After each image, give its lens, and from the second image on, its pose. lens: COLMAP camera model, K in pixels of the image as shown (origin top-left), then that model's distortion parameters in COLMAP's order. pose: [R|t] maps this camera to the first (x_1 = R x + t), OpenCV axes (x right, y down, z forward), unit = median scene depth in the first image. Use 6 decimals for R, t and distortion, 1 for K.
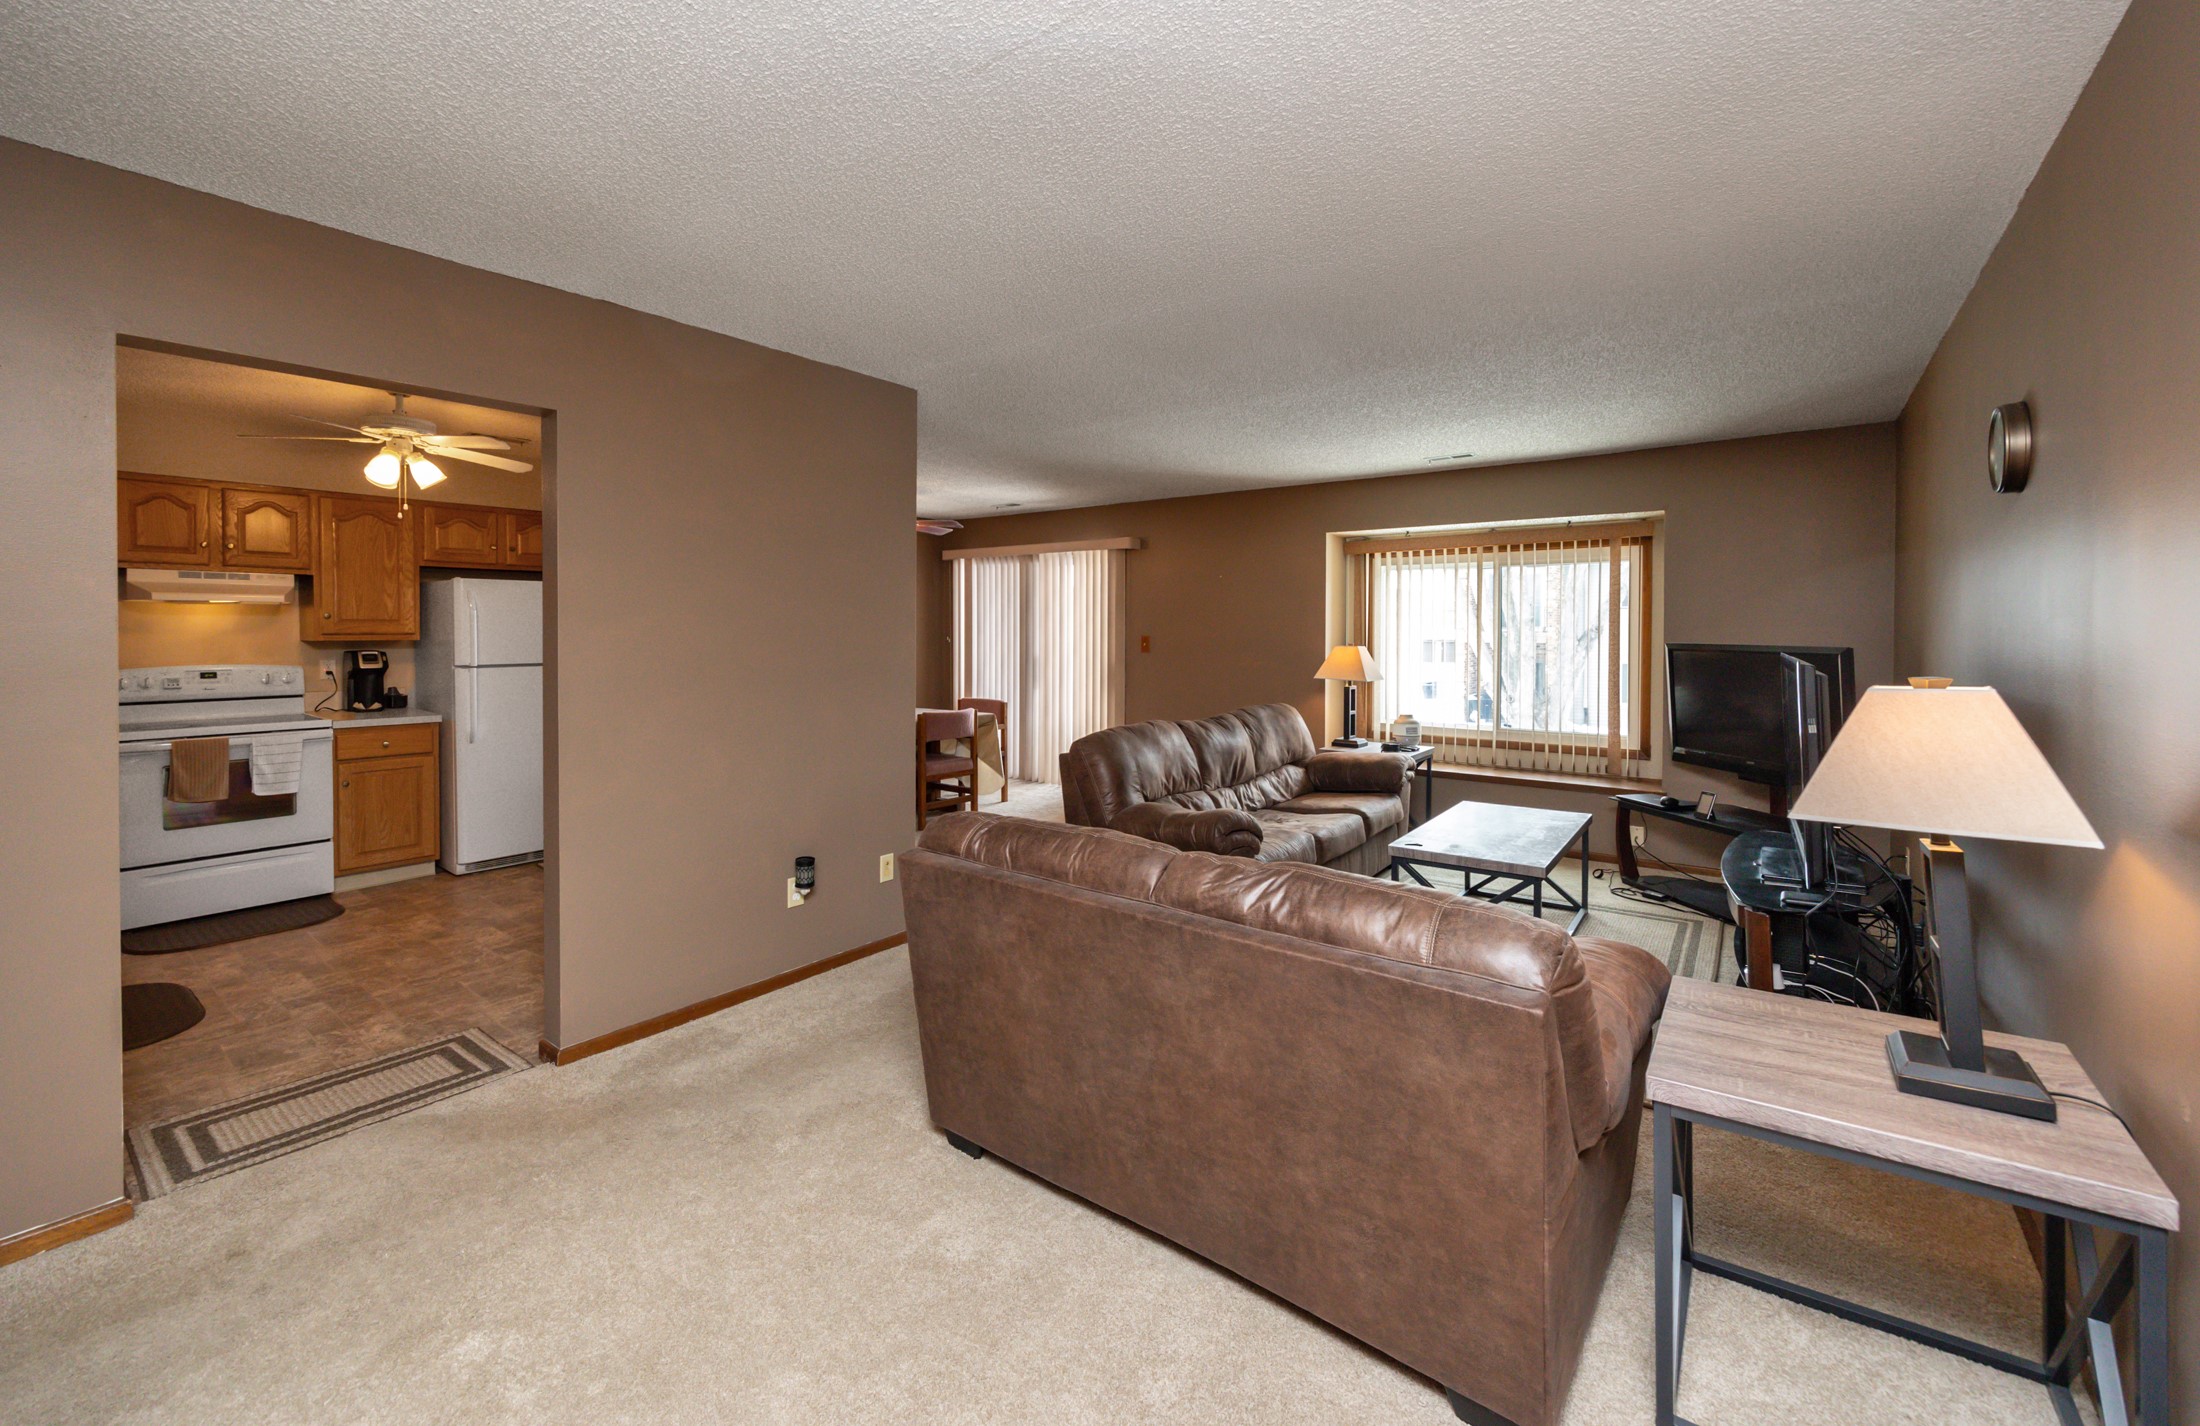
lens RADIAL K [[864.9, 0, 1064.4], [0, 864.9, 647.9], [0, 0, 1]] dist [-0.013479, 0.000599]
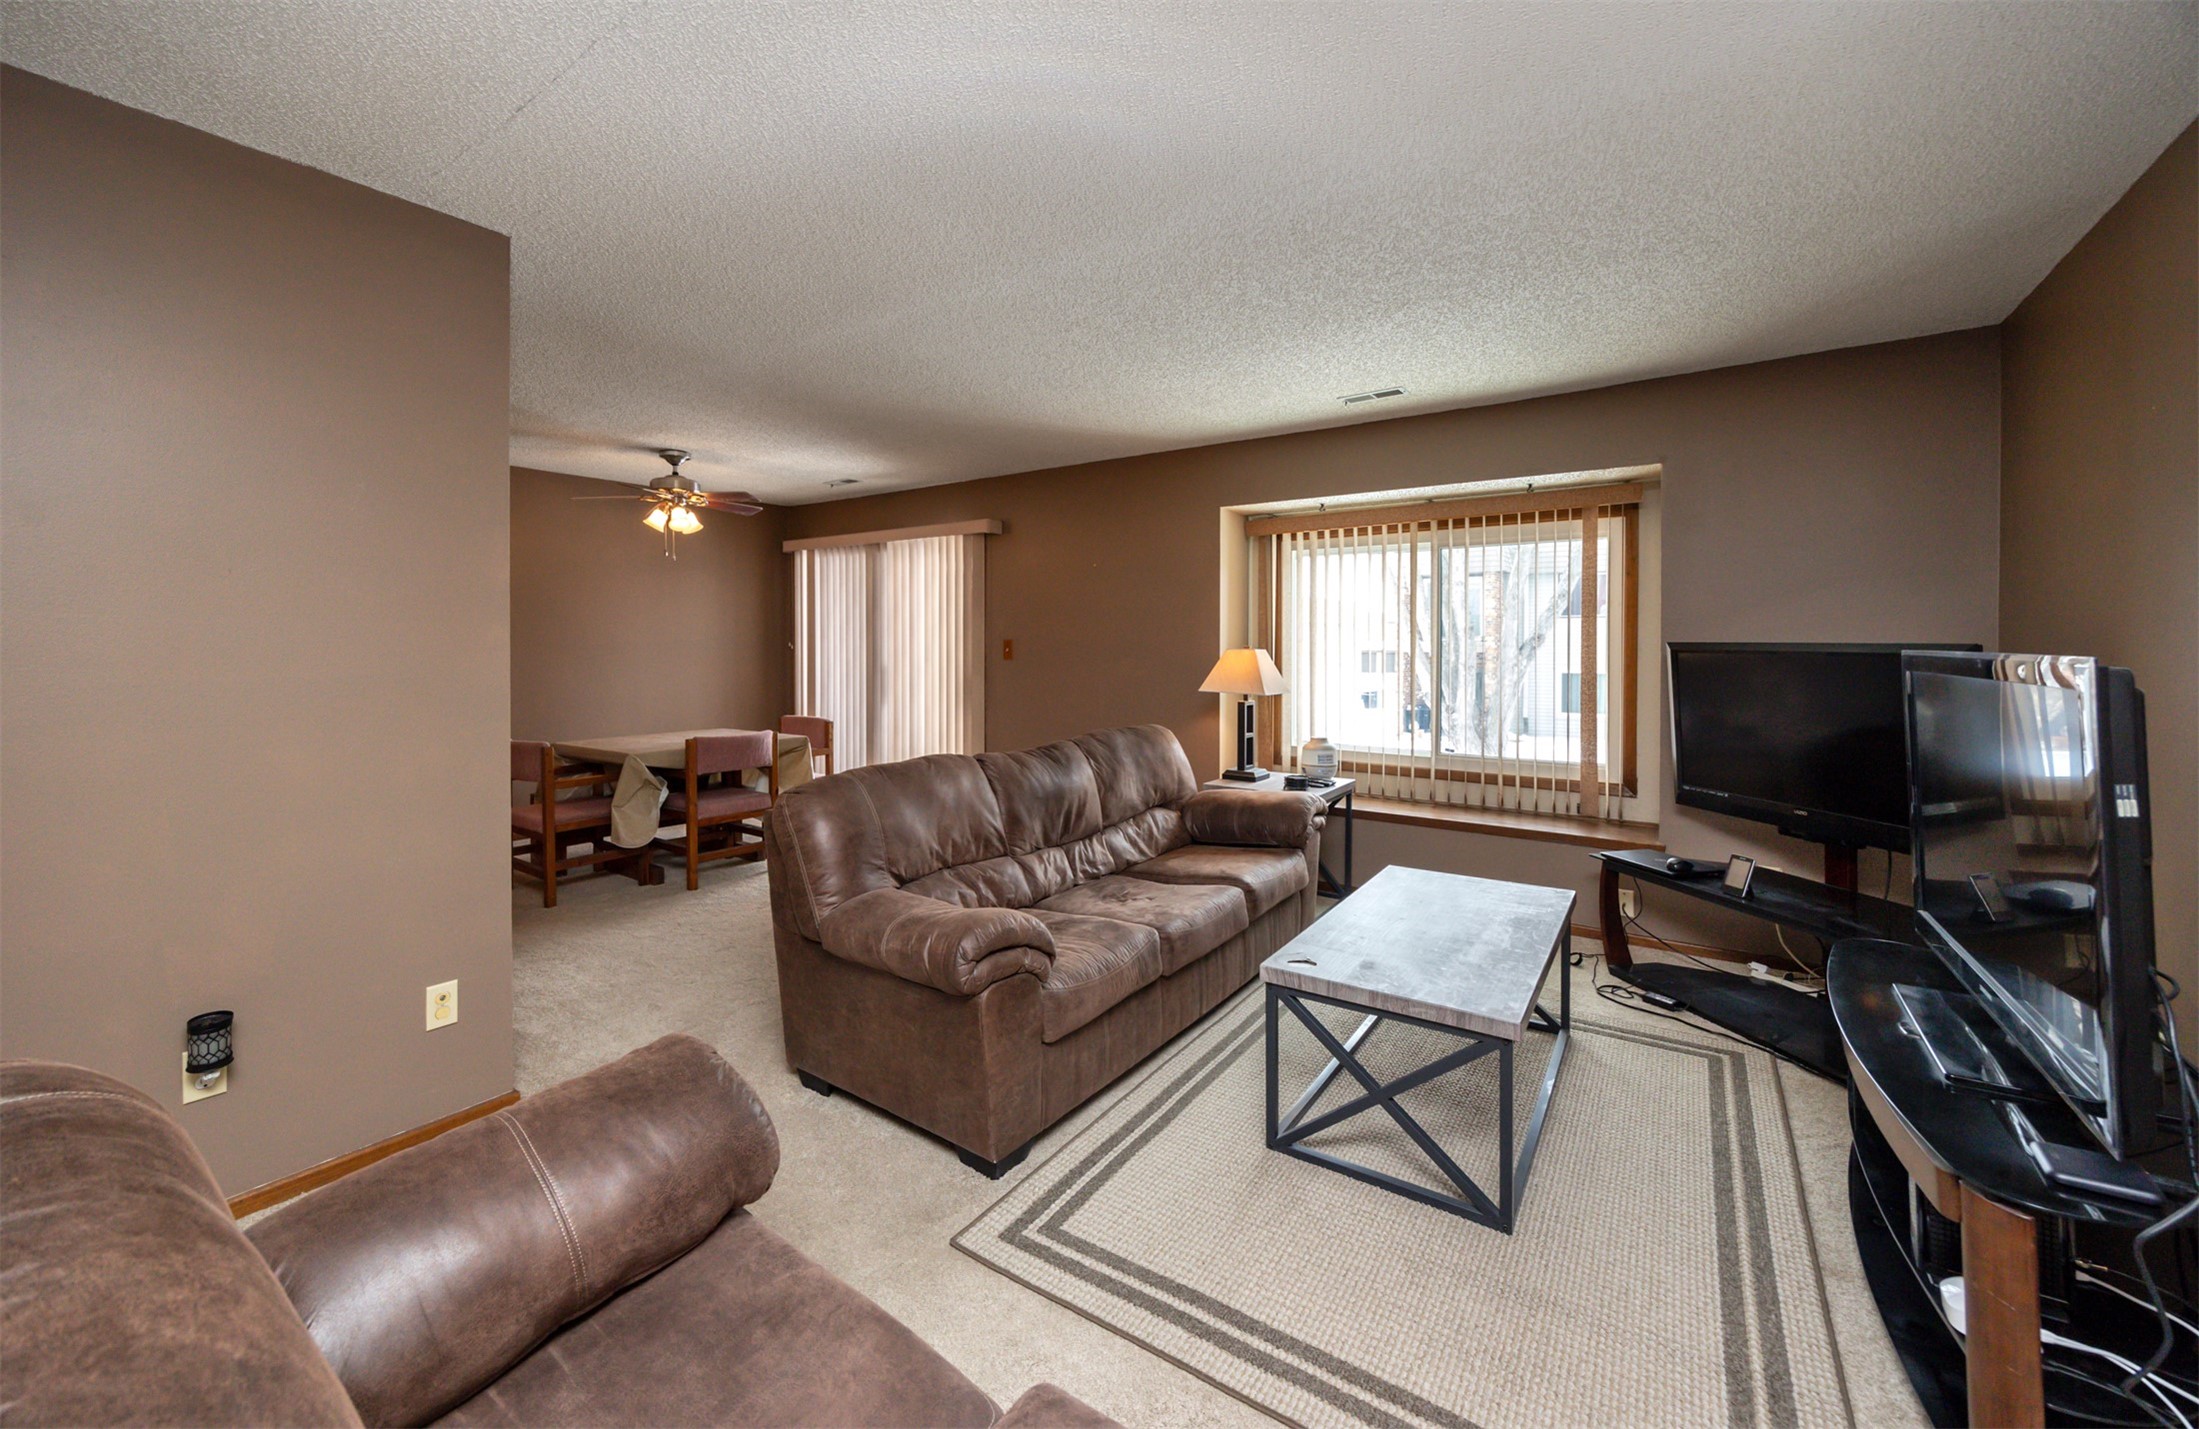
lens RADIAL K [[864.5, 0, 1007.5], [0, 864.5, 660.9], [0, 0, 1]] dist [-0.013479, 0.000599]
pose [[0.999988, -0.003120, 0.003770, 0.137812], [0.003113, 0.999993, 0.001944, 0.007227], [-0.003777, -0.001932, 0.999991, 0.275264]]
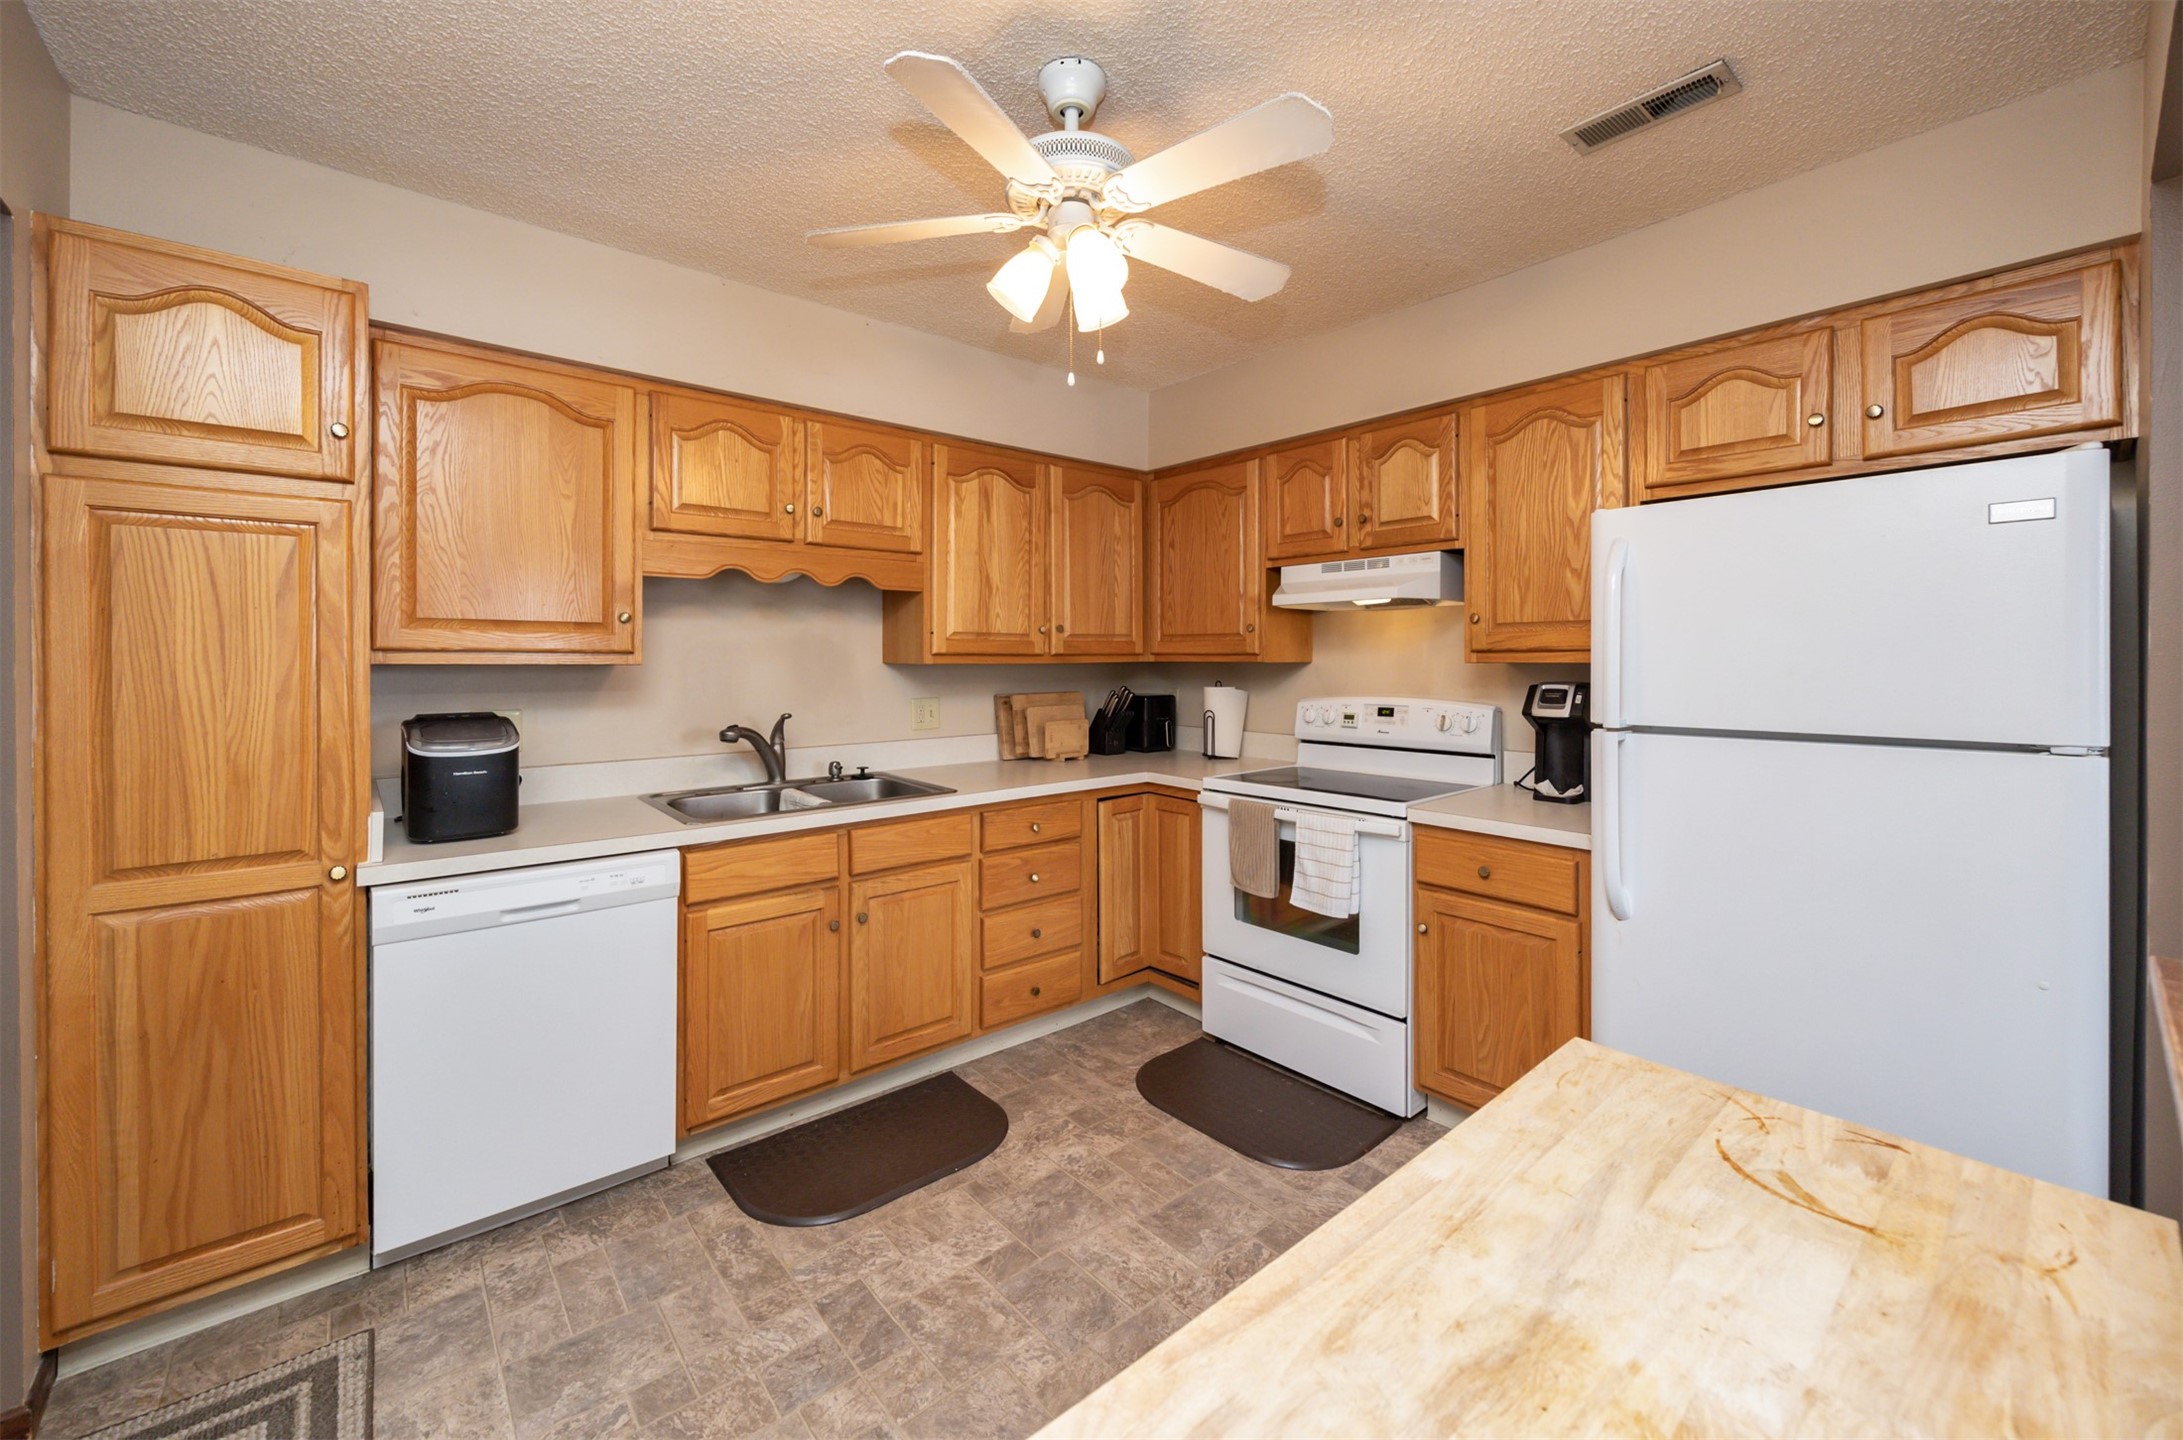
lens RADIAL K [[843.8, 0, 1069.7], [0, 843.8, 671.1], [0, 0, 1]] dist [0.000808, -0.000400]
pose [[-0.217248, 0.011371, -0.976050, -0.245906], [-0.018200, 0.999711, 0.015698, -0.006371], [0.975947, 0.021174, -0.216979, 0.789580]]
